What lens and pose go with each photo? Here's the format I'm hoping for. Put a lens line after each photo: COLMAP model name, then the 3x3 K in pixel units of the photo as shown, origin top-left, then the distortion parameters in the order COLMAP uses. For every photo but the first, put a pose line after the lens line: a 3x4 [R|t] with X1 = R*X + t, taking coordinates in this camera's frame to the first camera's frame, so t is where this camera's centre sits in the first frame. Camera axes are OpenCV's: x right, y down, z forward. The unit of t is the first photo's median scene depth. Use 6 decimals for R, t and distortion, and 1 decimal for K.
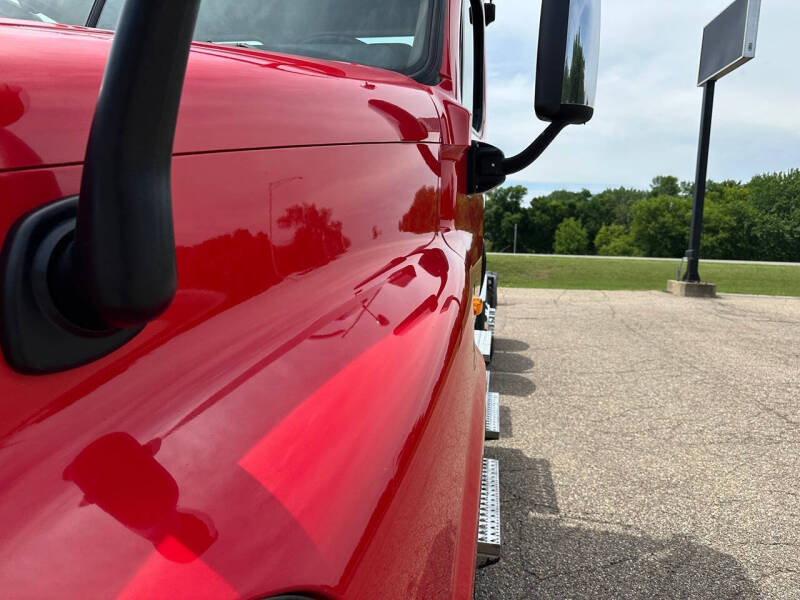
lens RADIAL K [[563.1, 0, 396.2], [0, 563.1, 300.2], [0, 0, 1]] dist [0.083600, -0.120244]
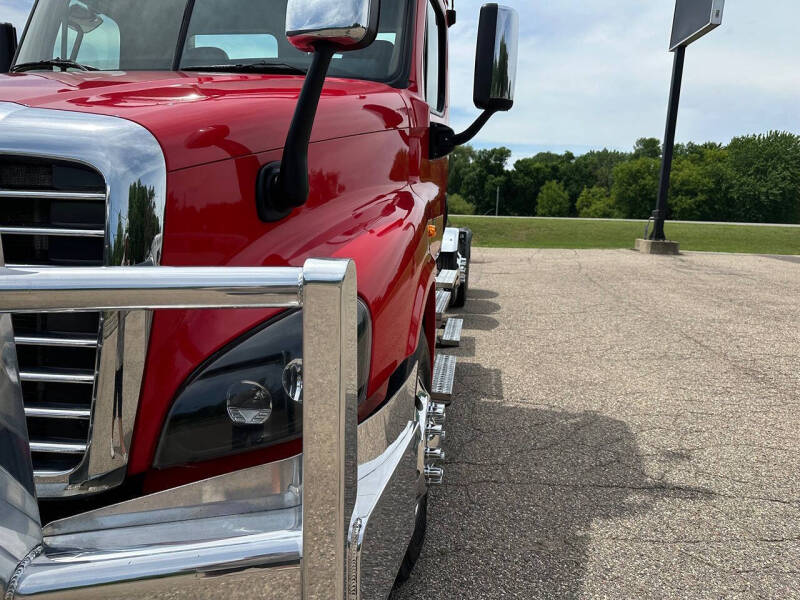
lens RADIAL K [[563.1, 0, 396.2], [0, 563.1, 300.2], [0, 0, 1]] dist [0.083600, -0.120244]
pose [[0.999569, -0.006621, 0.028599, -0.000602], [0.004792, 0.997965, 0.063583, 0.008998], [-0.028962, -0.063419, 0.997567, -0.051851]]
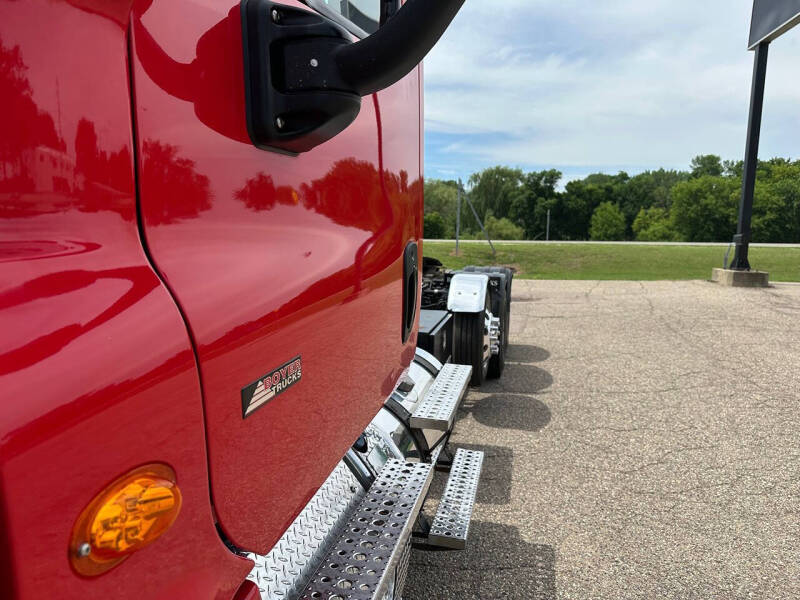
lens RADIAL K [[573.0, 0, 396.9], [0, 573.0, 307.1], [0, 0, 1]] dist [0.011722, -0.002202]
pose [[0.998385, -0.015174, -0.054748, 0.024316], [0.016757, 0.999451, 0.028575, -0.008079], [0.054284, -0.029446, 0.998091, 0.059946]]
